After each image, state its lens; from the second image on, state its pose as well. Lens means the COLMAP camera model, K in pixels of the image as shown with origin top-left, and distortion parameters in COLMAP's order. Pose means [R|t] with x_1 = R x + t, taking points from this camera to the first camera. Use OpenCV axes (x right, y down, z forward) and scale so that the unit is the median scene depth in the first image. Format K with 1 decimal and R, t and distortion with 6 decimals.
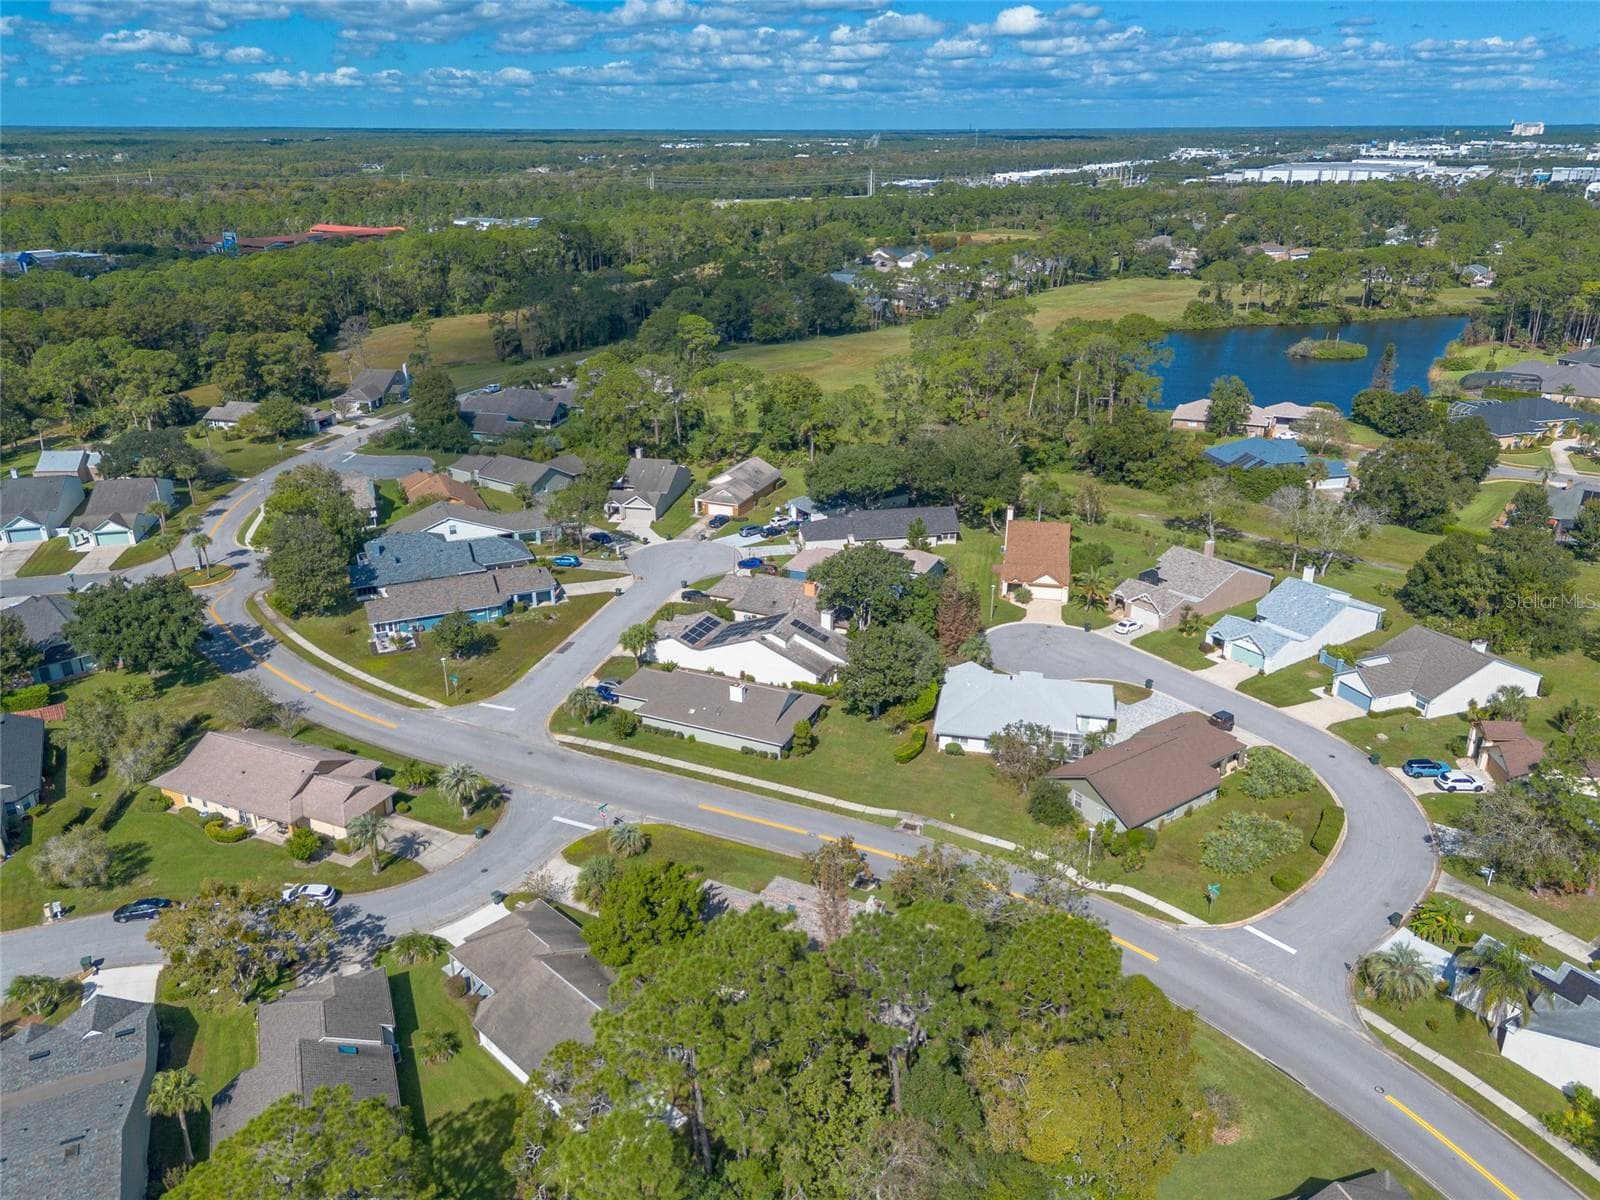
lens RADIAL K [[1148.0, 0, 800.0], [0, 1148.0, 600.0], [0, 0, 1]] dist [0.085508, -0.088964]
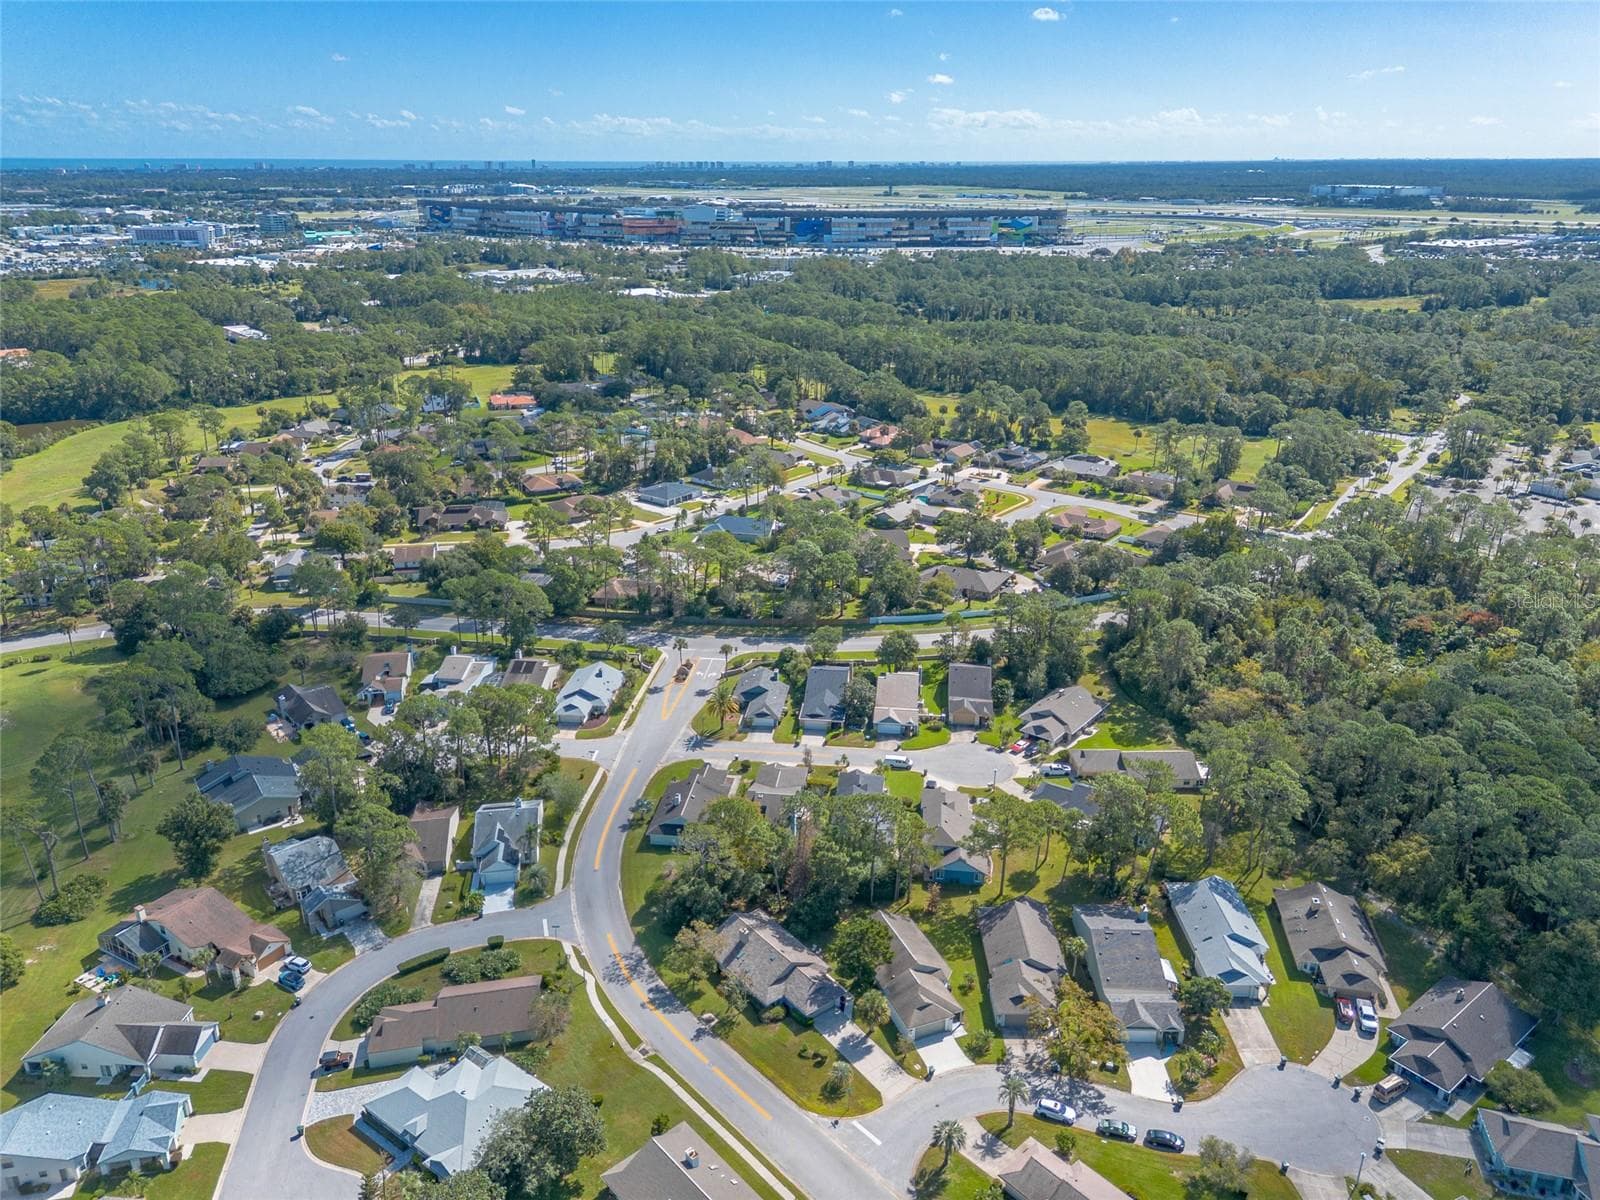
lens RADIAL K [[1148.0, 0, 800.0], [0, 1148.0, 600.0], [0, 0, 1]] dist [0.085508, -0.088964]
pose [[-0.910964, -0.144372, 0.386396, -0.401507], [0.160093, 0.739570, 0.653763, -0.814576], [-0.380152, 0.657413, -0.650609, 1.098671]]
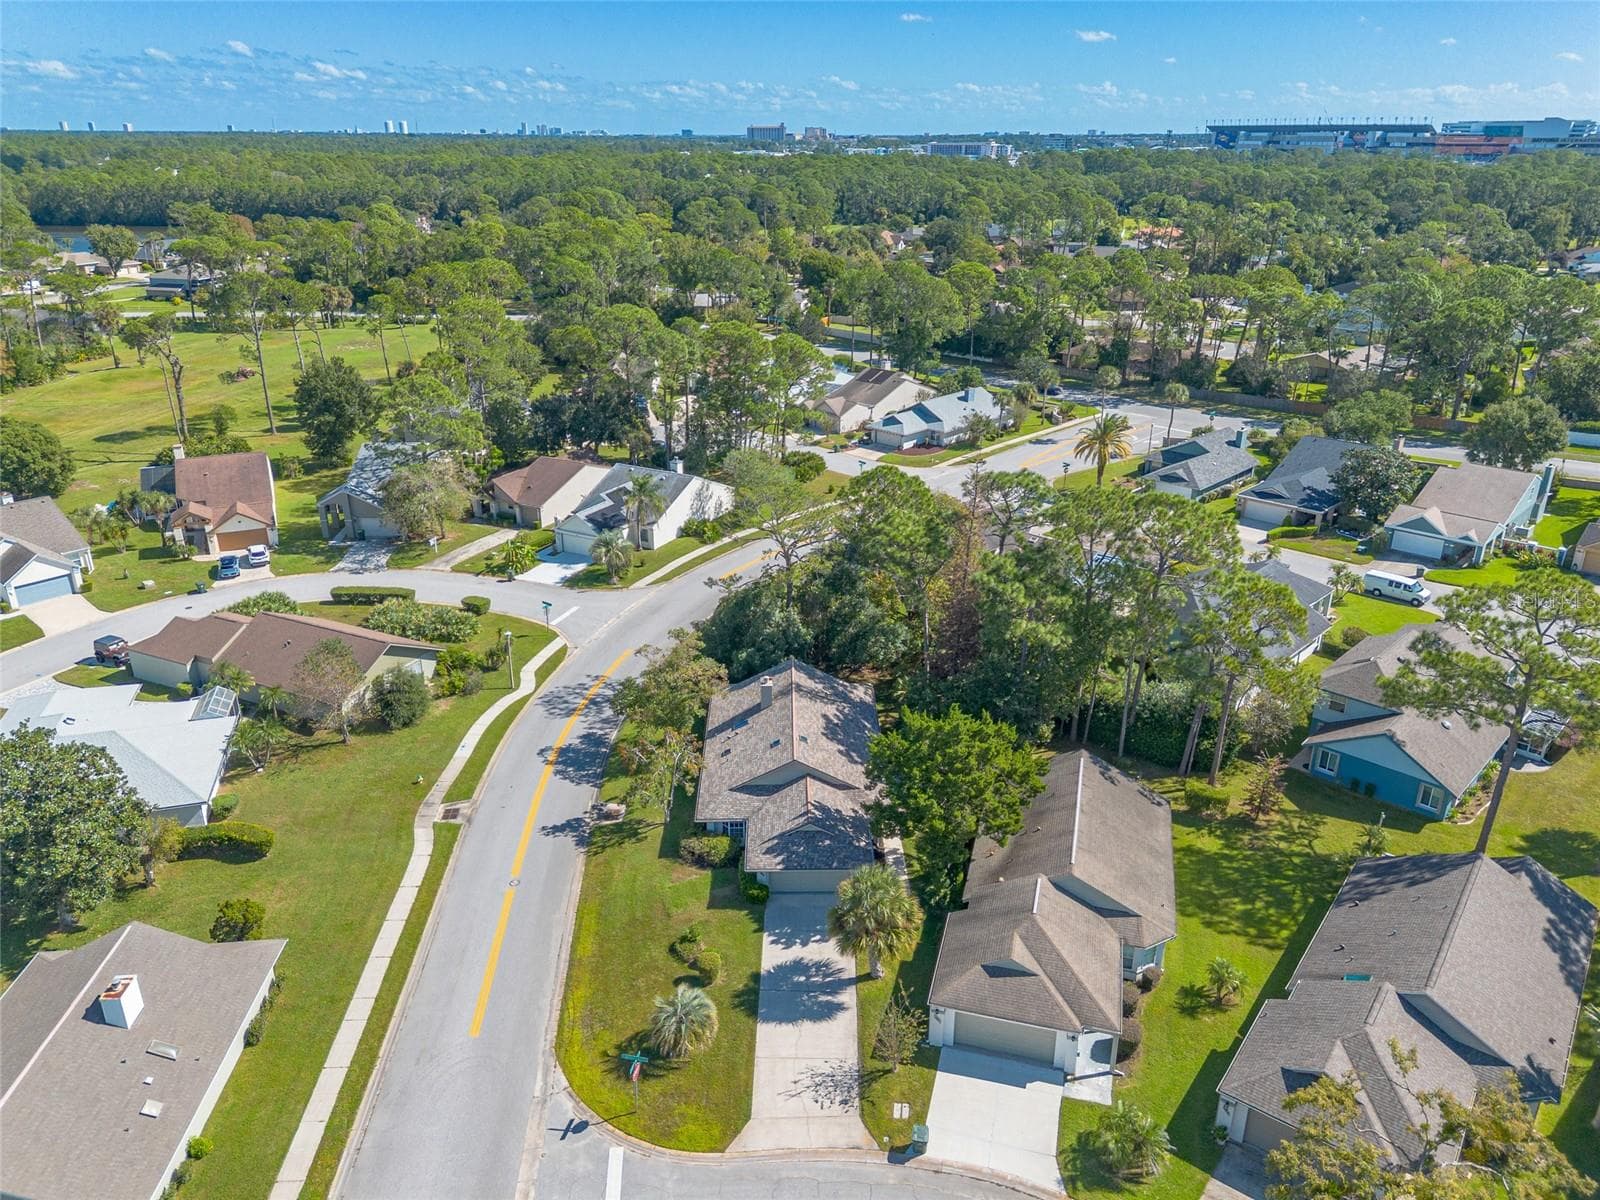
lens RADIAL K [[1124.5, 0, 798.5], [0, 1124.5, 621.5], [0, 0, 1]] dist [0.079038, -0.068940]
pose [[-0.477771, -0.347501, 0.806832, -0.369047], [0.332145, 0.778805, 0.532111, -0.130972], [-0.813274, 0.522212, -0.256670, 0.699951]]
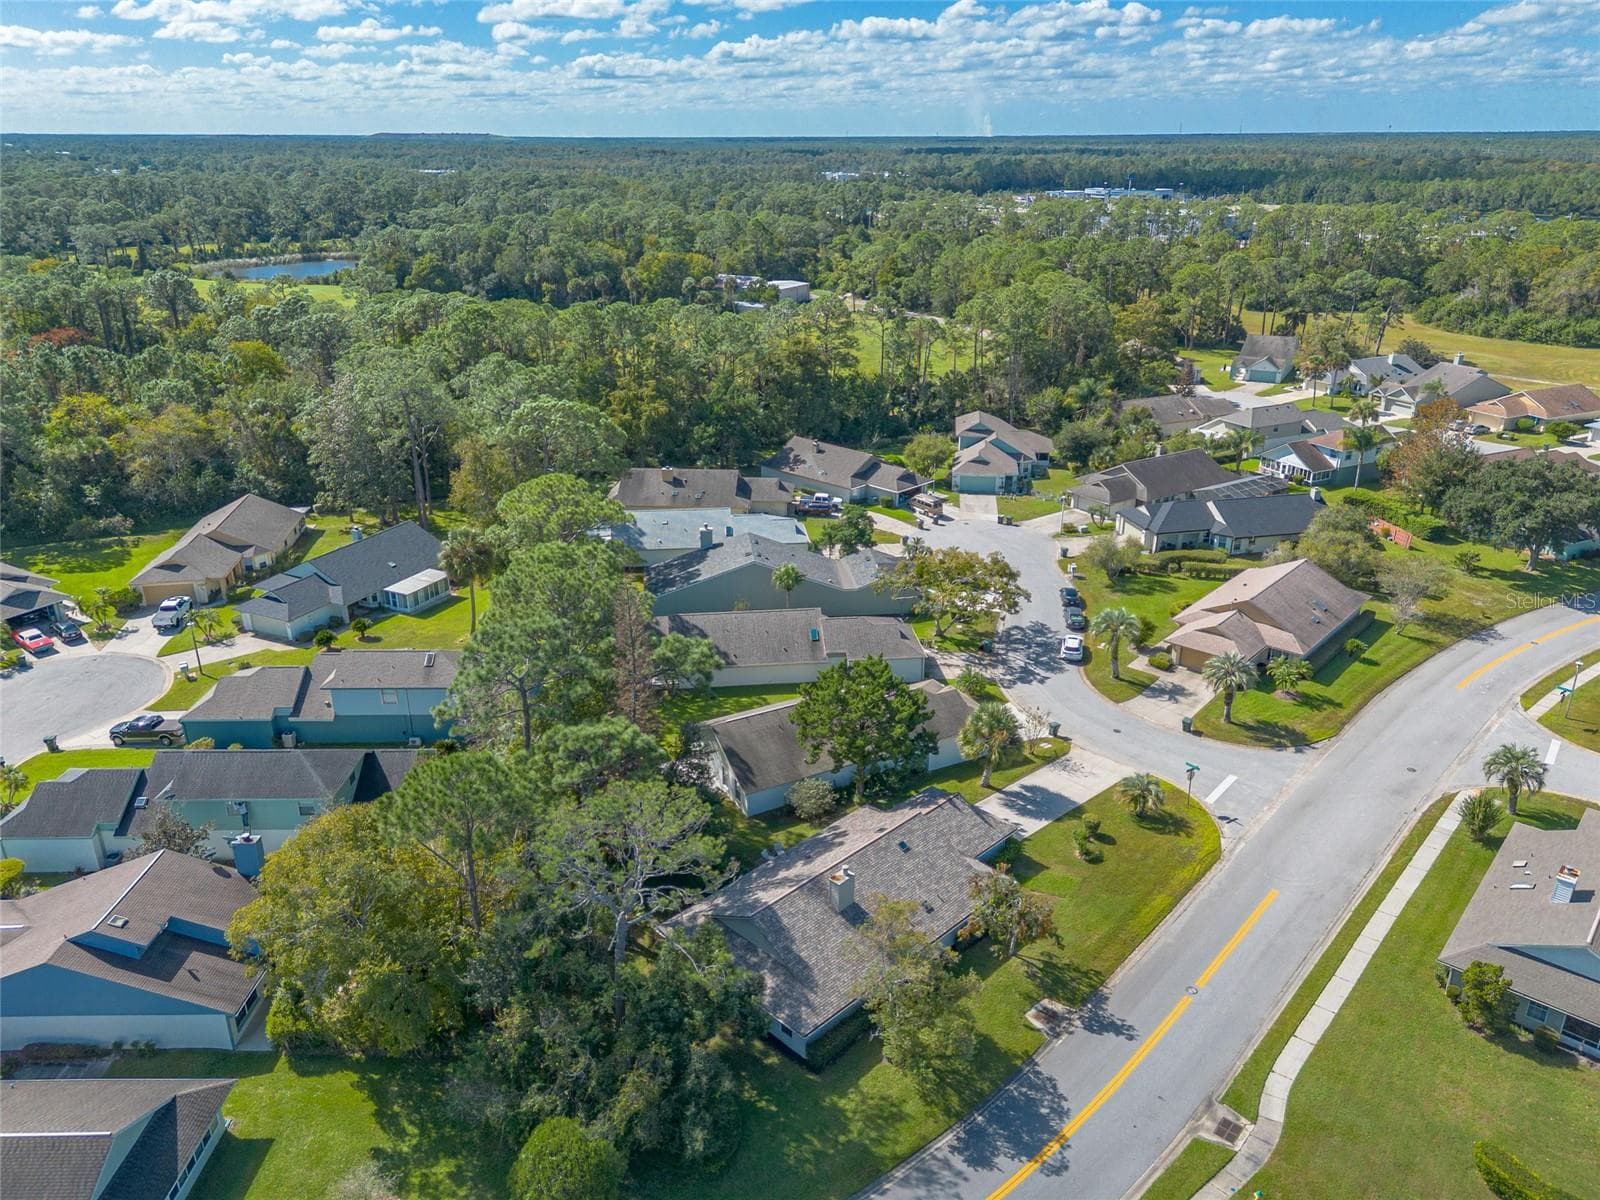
lens RADIAL K [[1141.8, 0, 795.5], [0, 1141.8, 618.6], [0, 0, 1]] dist [0.097209, -0.089681]
pose [[-0.297512, 0.373588, -0.878589, 0.379751], [-0.361142, 0.807842, 0.465797, -0.110864], [0.883778, 0.455876, -0.105425, 0.581945]]
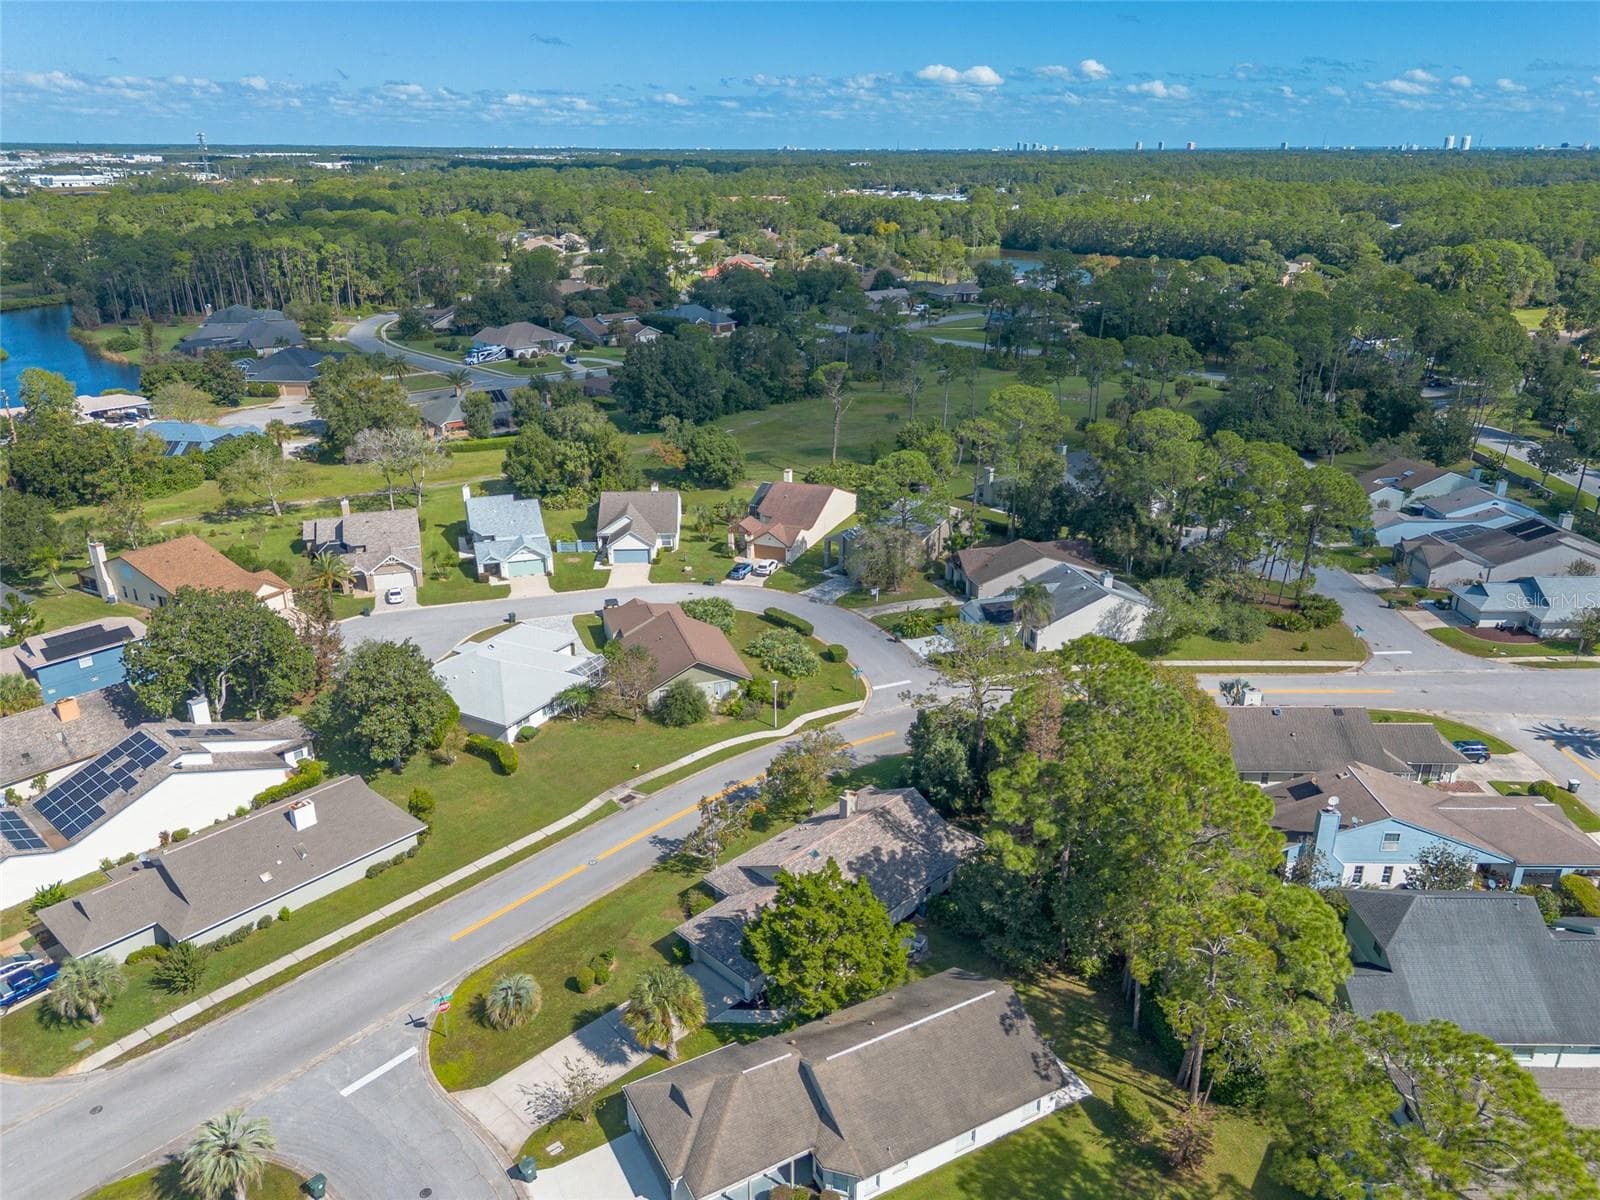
lens RADIAL K [[1144.1, 0, 799.8], [0, 1144.1, 623.0], [0, 0, 1]] dist [0.087334, -0.094114]
pose [[0.297615, -0.364423, 0.882395, -0.436005], [0.360257, 0.898814, 0.249697, -0.070355], [-0.884104, 0.243576, 0.398786, 0.371157]]
